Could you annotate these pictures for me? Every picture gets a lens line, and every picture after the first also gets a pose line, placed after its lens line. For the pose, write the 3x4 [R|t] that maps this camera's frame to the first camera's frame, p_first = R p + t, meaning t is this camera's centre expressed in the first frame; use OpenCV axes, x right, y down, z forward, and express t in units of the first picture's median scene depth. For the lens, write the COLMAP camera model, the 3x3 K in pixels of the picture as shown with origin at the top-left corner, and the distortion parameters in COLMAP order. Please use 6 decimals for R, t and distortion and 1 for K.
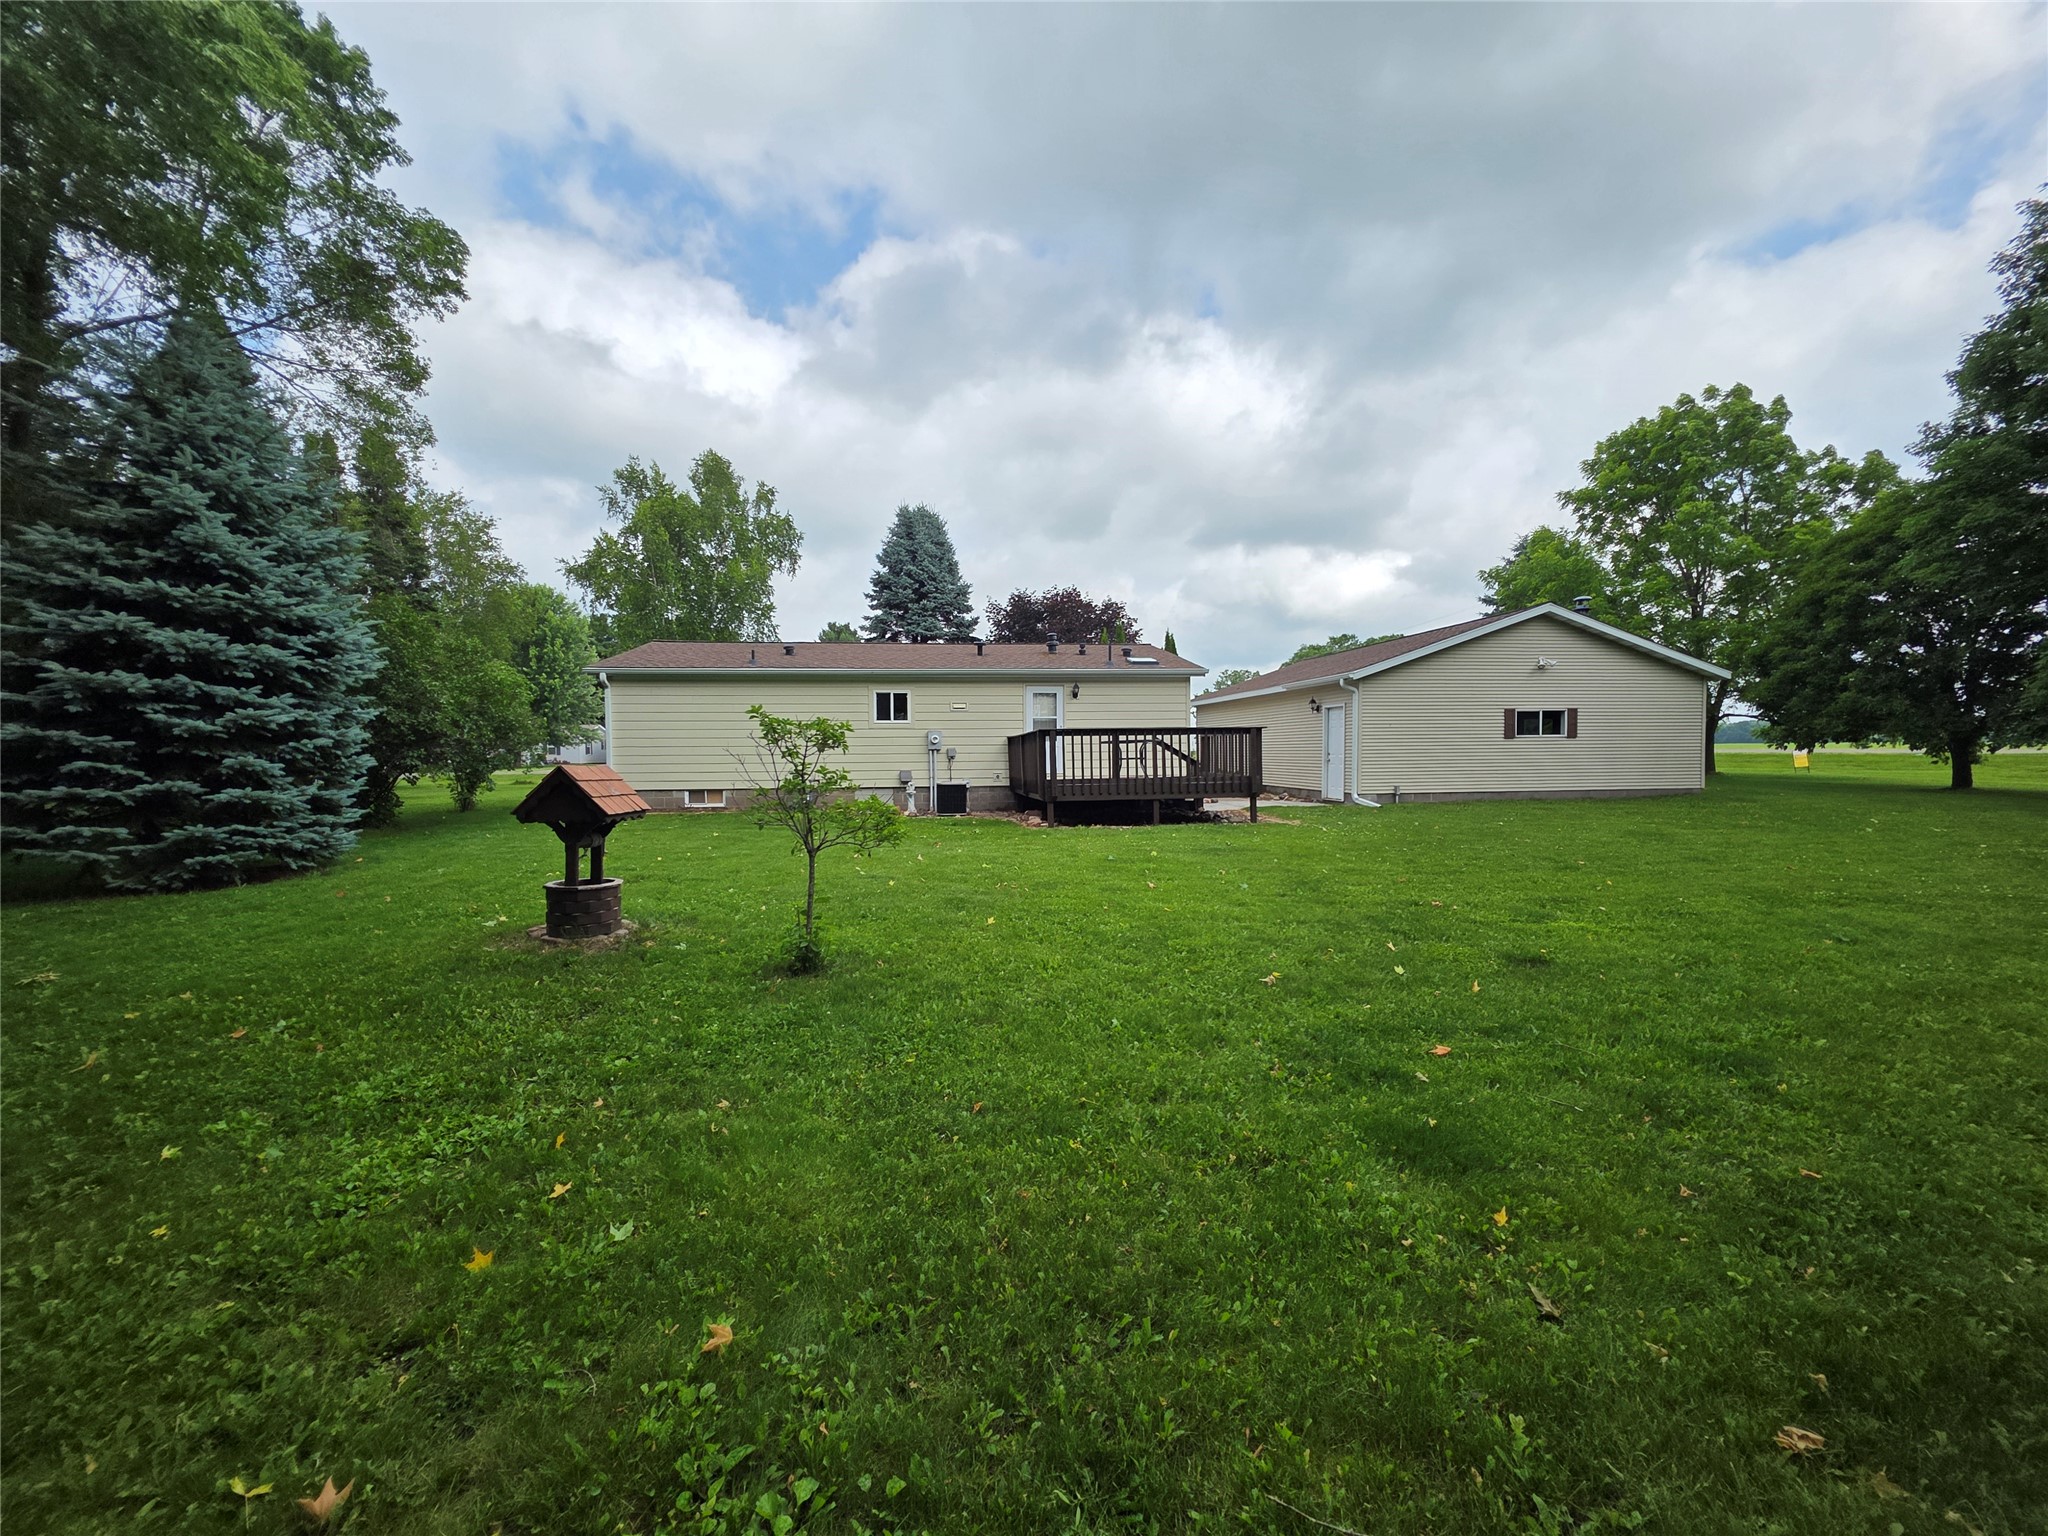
lens RADIAL K [[823.8, 0, 1013.7], [0, 823.8, 776.3], [0, 0, 1]] dist [0.004398, -0.000896]
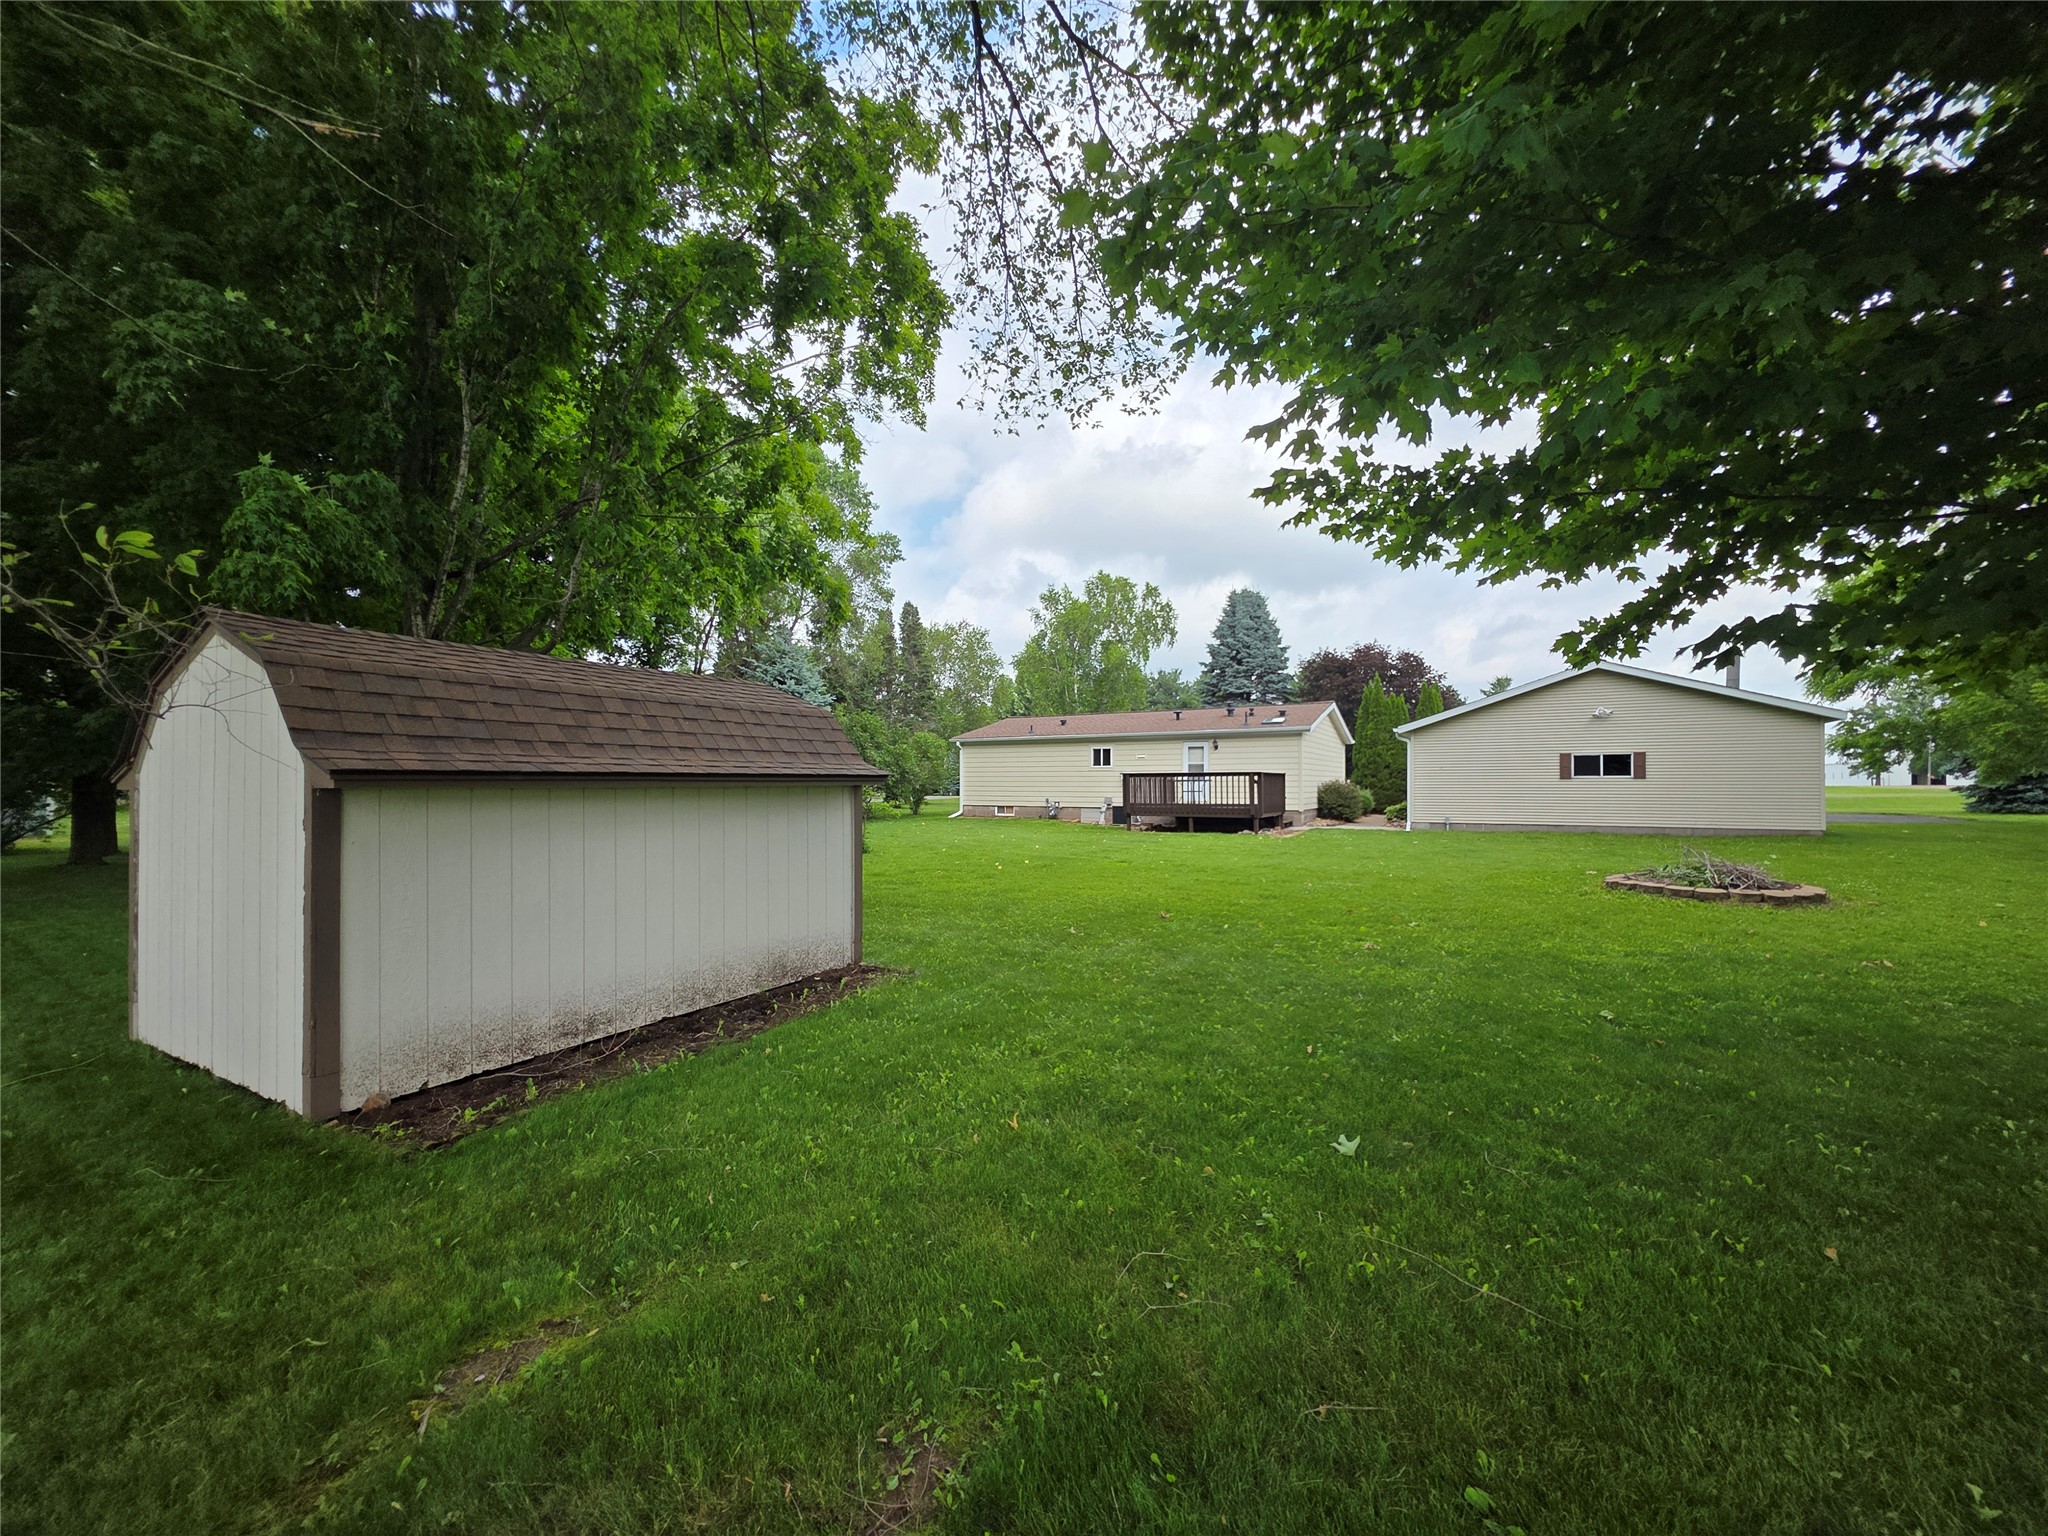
lens RADIAL K [[823.8, 0, 1013.7], [0, 823.8, 776.3], [0, 0, 1]] dist [0.004398, -0.000896]
pose [[0.801510, 0.003436, -0.597972, 0.665303], [-0.024227, 0.999349, -0.026730, -0.000152], [0.597491, 0.035912, 0.801071, -0.384905]]
